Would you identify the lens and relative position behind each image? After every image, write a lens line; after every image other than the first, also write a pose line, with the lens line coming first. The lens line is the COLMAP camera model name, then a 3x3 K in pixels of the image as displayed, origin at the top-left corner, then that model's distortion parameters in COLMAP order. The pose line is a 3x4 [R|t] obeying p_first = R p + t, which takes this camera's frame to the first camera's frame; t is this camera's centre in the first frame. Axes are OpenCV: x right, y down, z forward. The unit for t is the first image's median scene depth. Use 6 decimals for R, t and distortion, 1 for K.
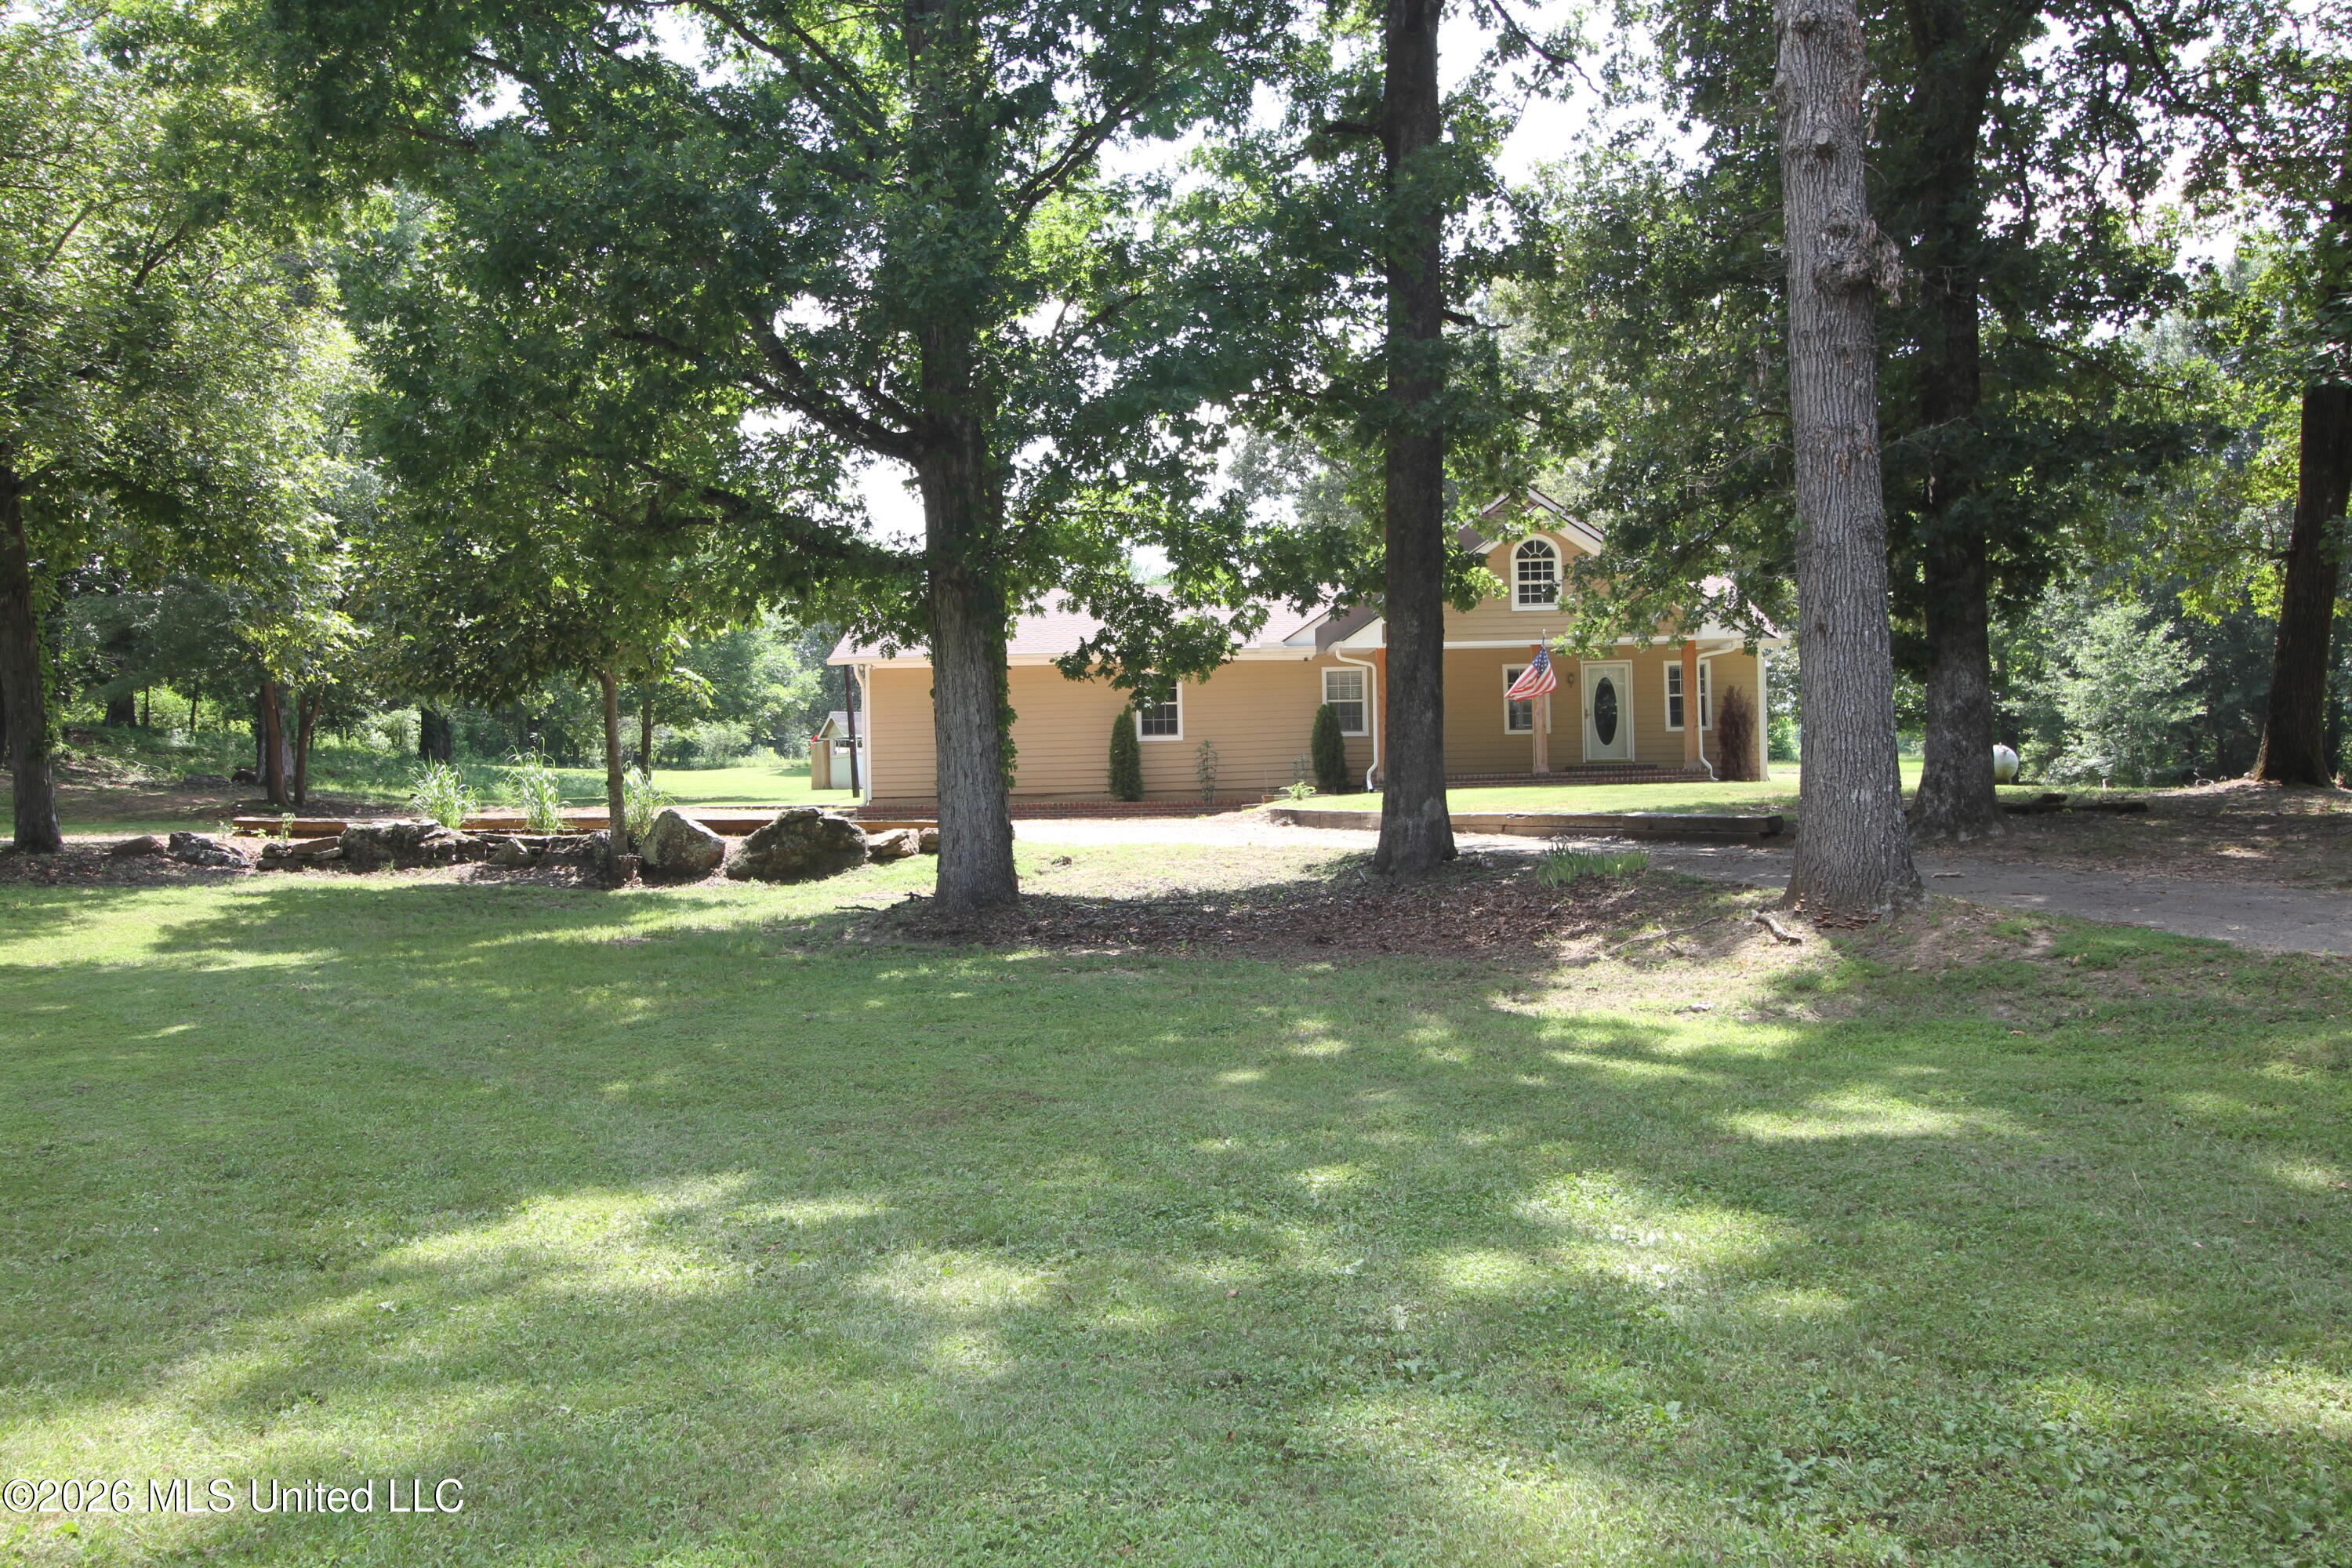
lens RADIAL K [[1860.0, 0, 1169.8], [0, 1860.0, 782.5], [0, 0, 1]] dist [0.007867, -0.003270]
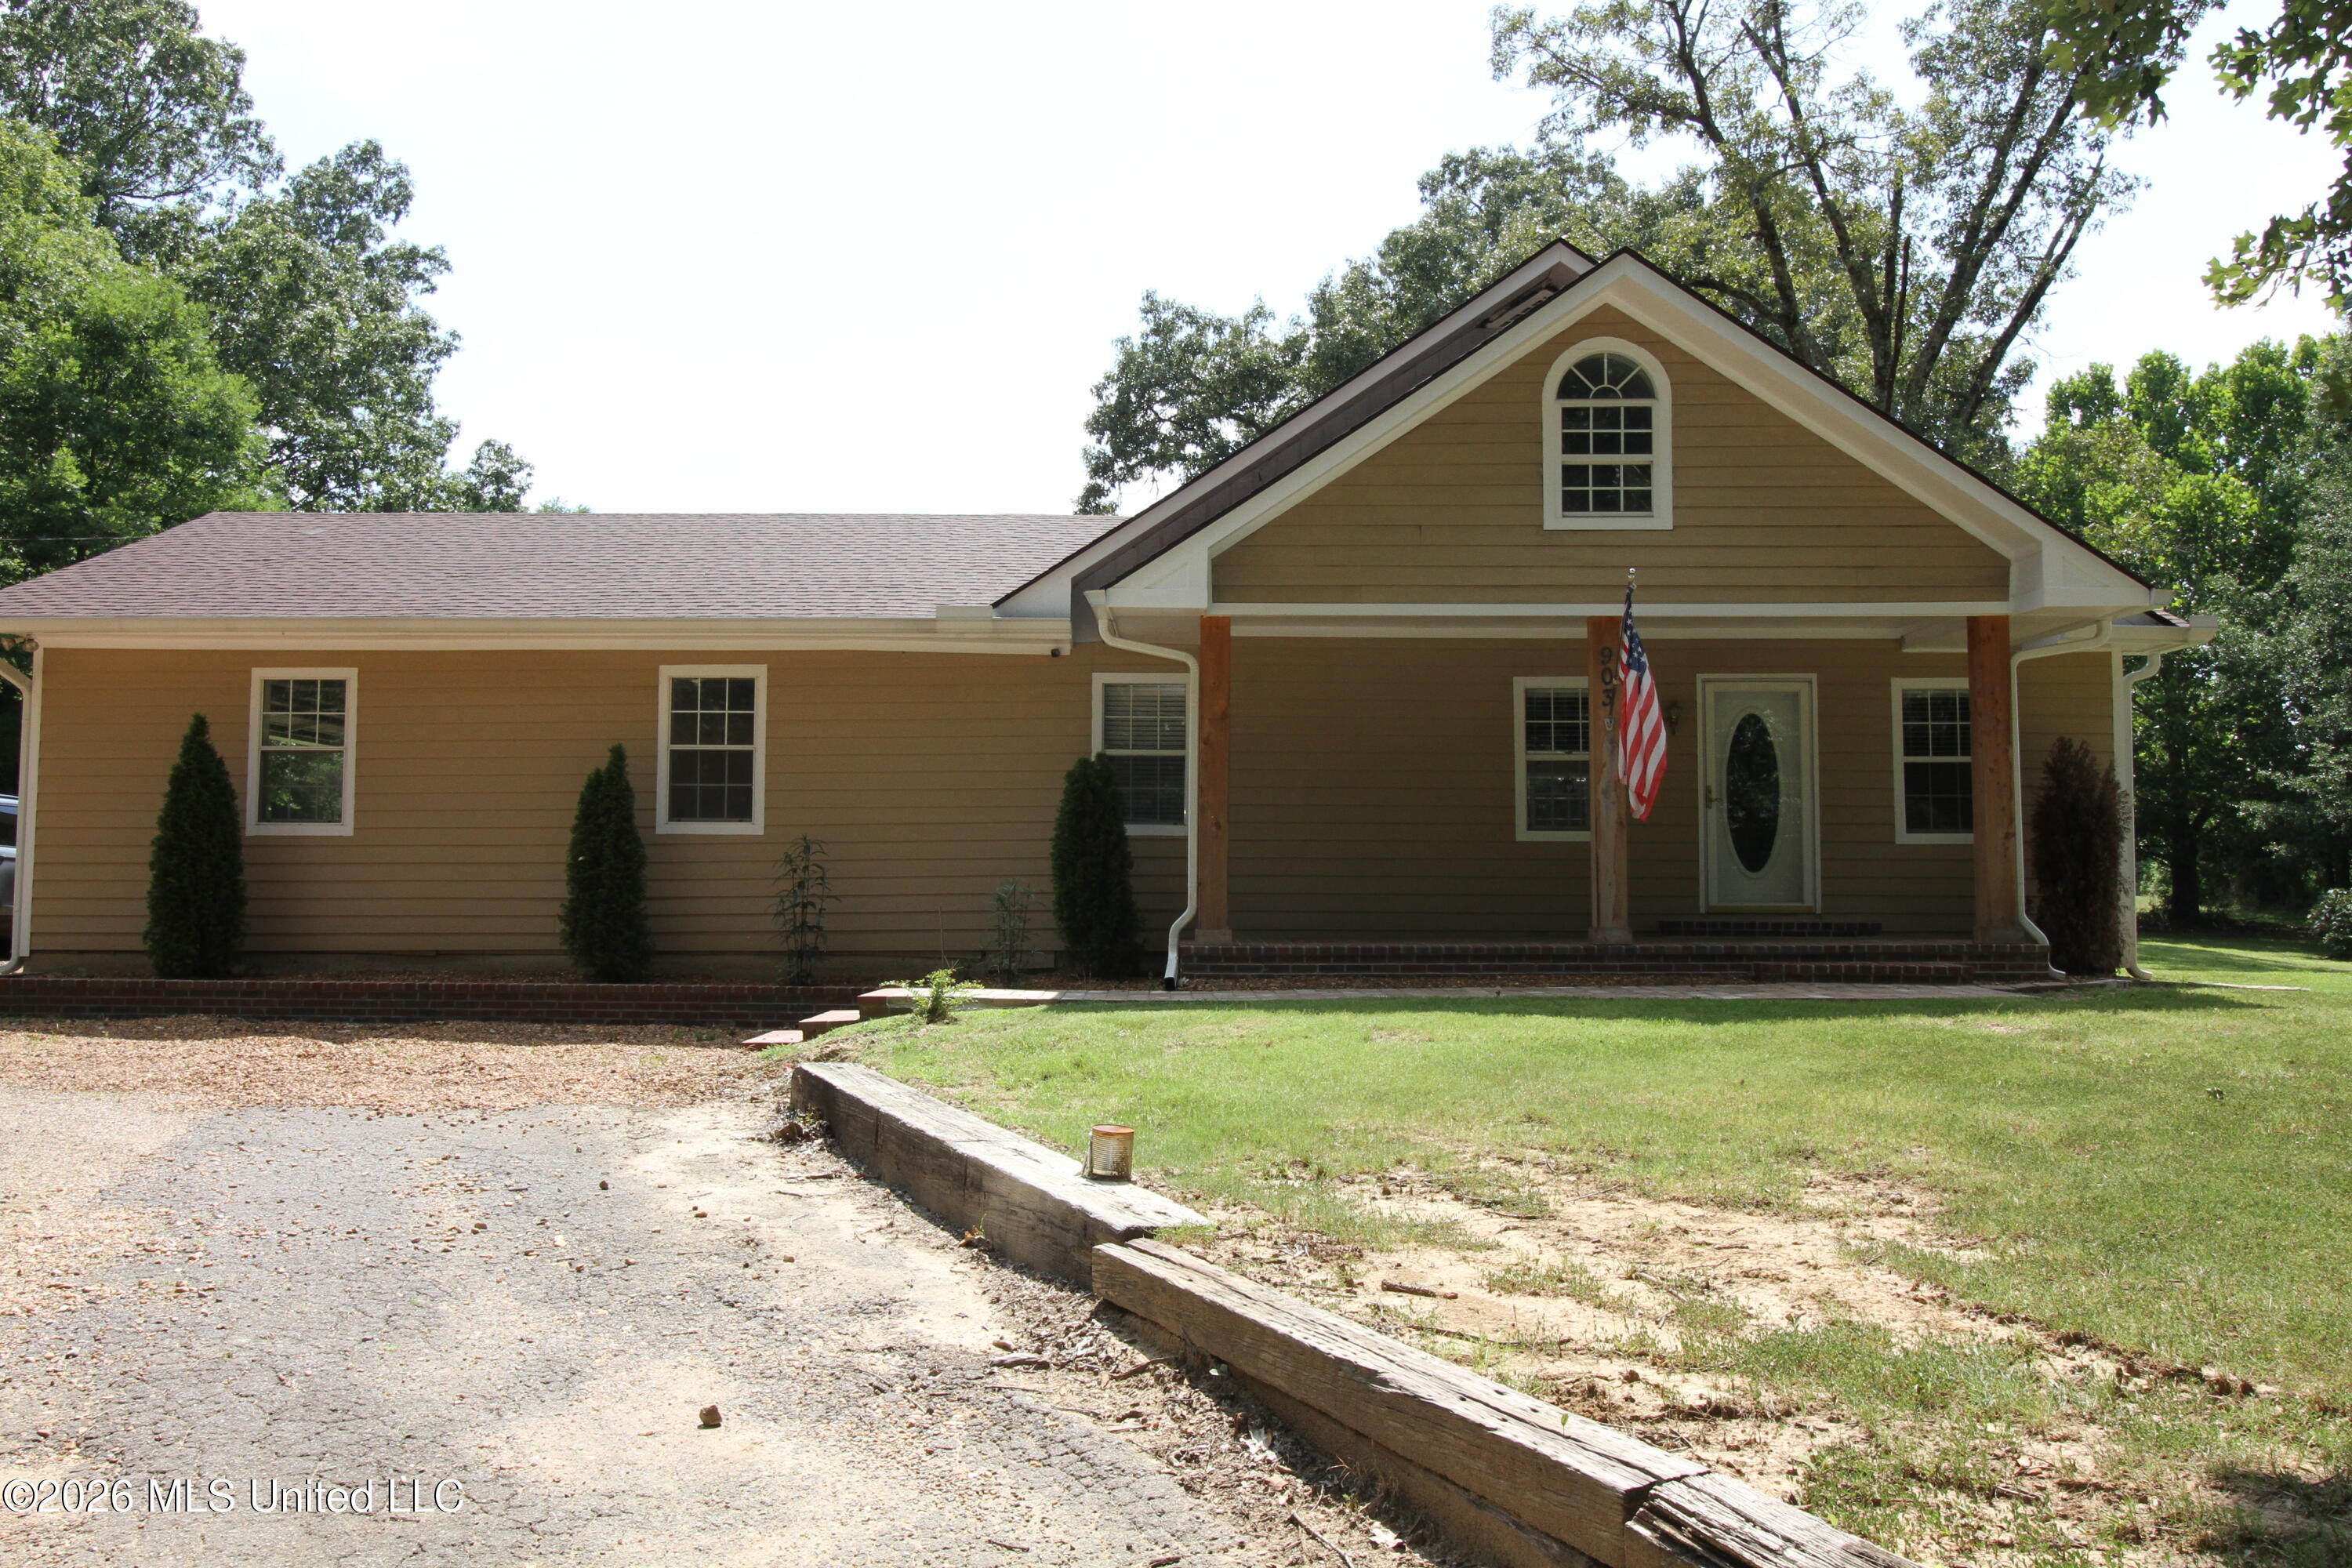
lens RADIAL K [[1860.0, 0, 1178.3], [0, 1860.0, 782.4], [0, 0, 1]] dist [0.007867, -0.003270]
pose [[0.999574, 0.026521, 0.012160, 0.204991], [-0.025948, 0.998646, -0.045078, -0.037980], [-0.013339, 0.044743, 0.998909, 1.212855]]
